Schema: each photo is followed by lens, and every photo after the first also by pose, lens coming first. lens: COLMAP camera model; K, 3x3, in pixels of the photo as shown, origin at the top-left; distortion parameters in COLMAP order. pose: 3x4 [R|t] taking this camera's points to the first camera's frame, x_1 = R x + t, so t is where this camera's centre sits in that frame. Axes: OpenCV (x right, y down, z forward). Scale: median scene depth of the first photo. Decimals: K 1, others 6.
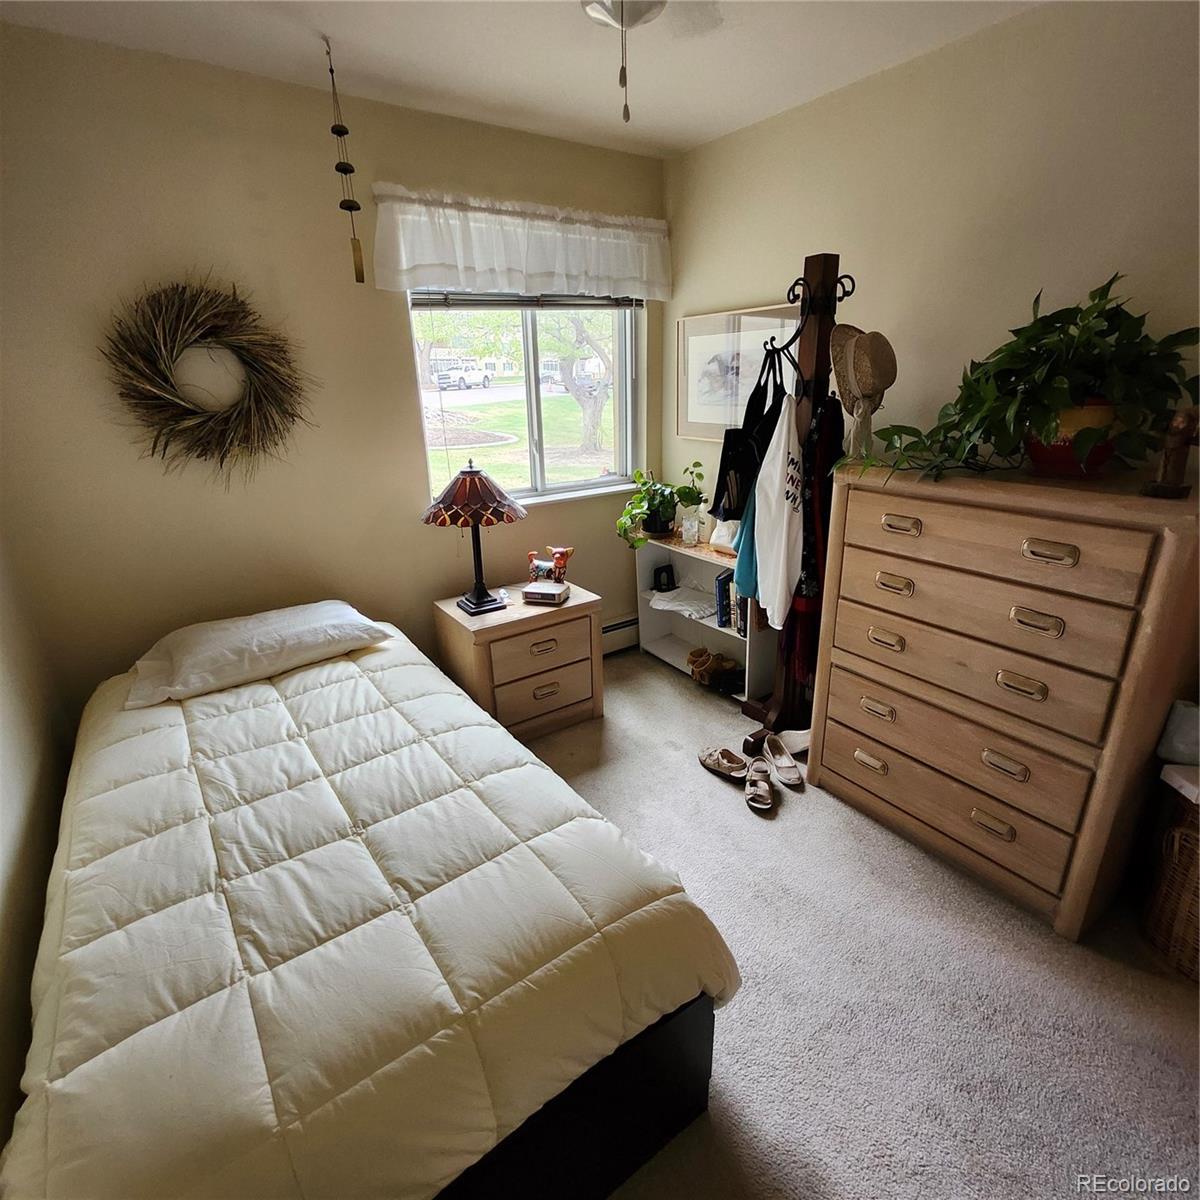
lens RADIAL K [[629.8, 0, 601.7], [0, 629.8, 610.4], [0, 0, 1]] dist [-0.001020, -0.002919]
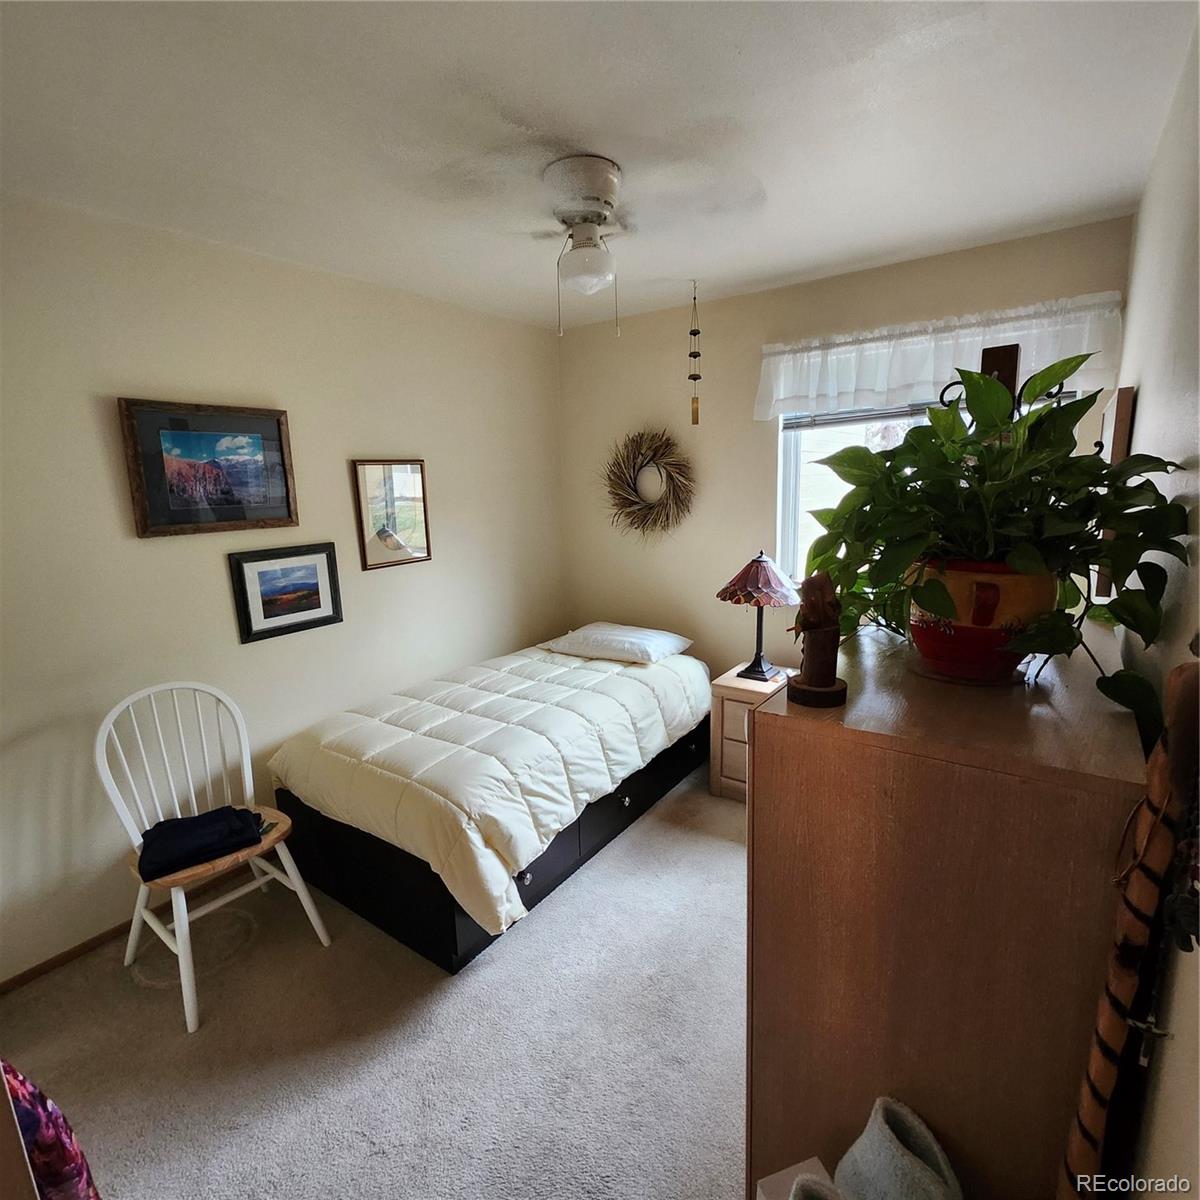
lens RADIAL K [[629.8, 0, 601.7], [0, 629.8, 610.4], [0, 0, 1]] dist [-0.001020, -0.002919]
pose [[0.333759, 0.204857, -0.920130, 0.912354], [-0.310040, 0.945651, 0.098078, -0.170935], [0.890213, 0.252543, 0.379134, 0.327730]]
